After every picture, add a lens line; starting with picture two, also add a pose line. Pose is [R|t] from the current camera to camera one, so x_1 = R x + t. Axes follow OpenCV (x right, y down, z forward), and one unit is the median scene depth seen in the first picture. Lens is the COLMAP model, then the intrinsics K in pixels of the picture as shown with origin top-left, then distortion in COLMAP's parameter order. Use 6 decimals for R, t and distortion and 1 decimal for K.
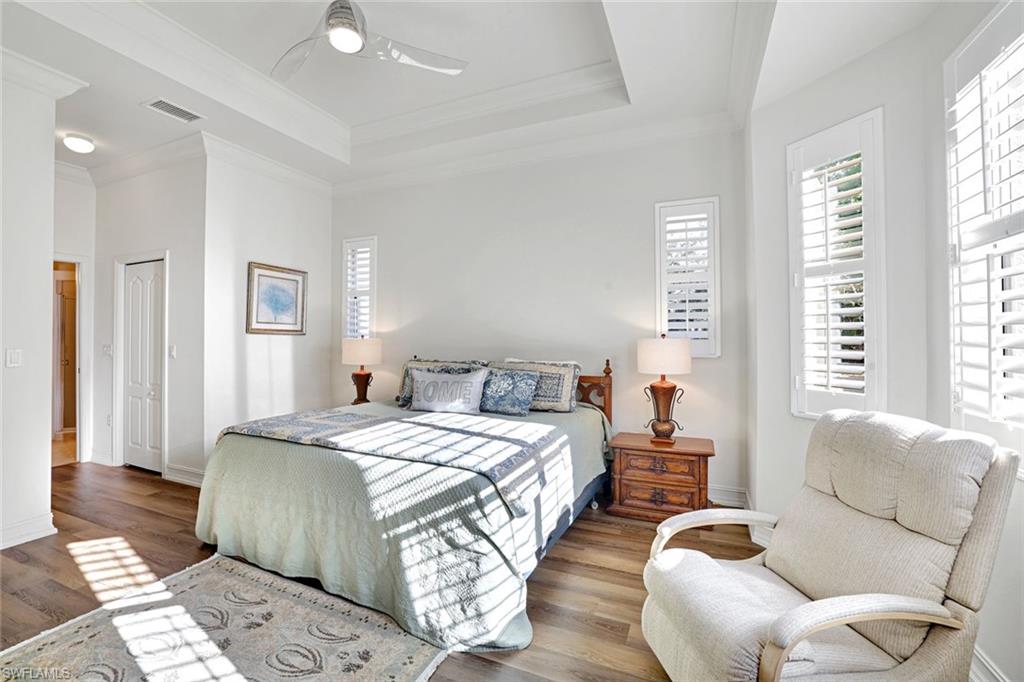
lens RADIAL K [[440.5, 0, 504.1], [0, 440.5, 338.6], [0, 0, 1]] dist [-0.041849, 0.015878]
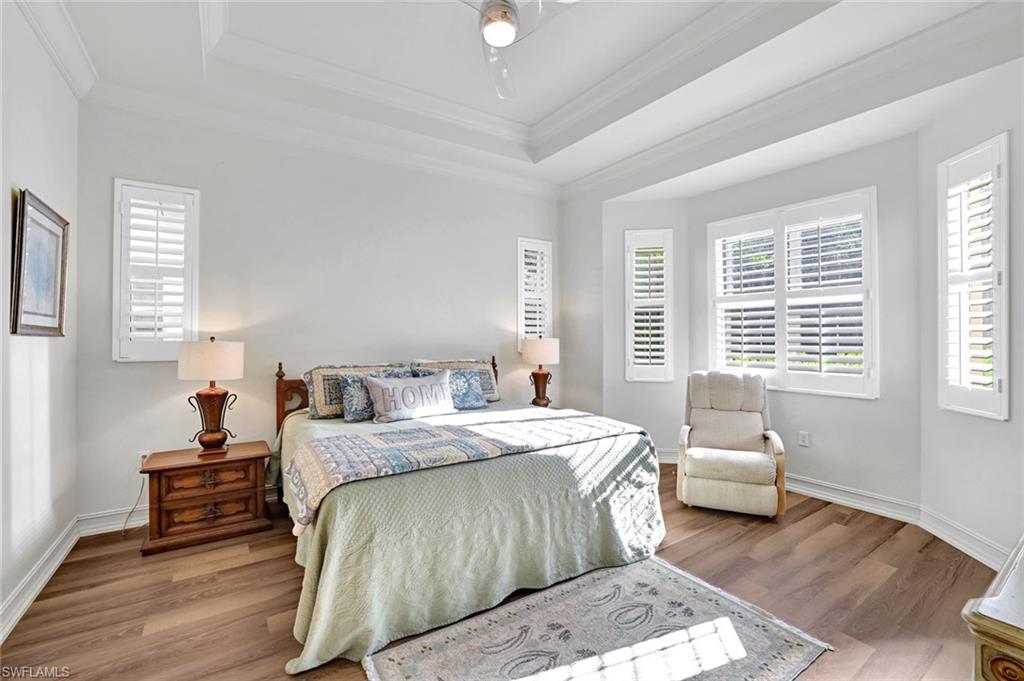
lens RADIAL K [[440.5, 0, 504.1], [0, 440.5, 338.1], [0, 0, 1]] dist [-0.041849, 0.015878]
pose [[0.530113, -0.006708, 0.847900, -1.269114], [0.005480, 0.999975, 0.004485, -0.012552], [-0.847909, 0.002269, 0.530137, 0.507212]]
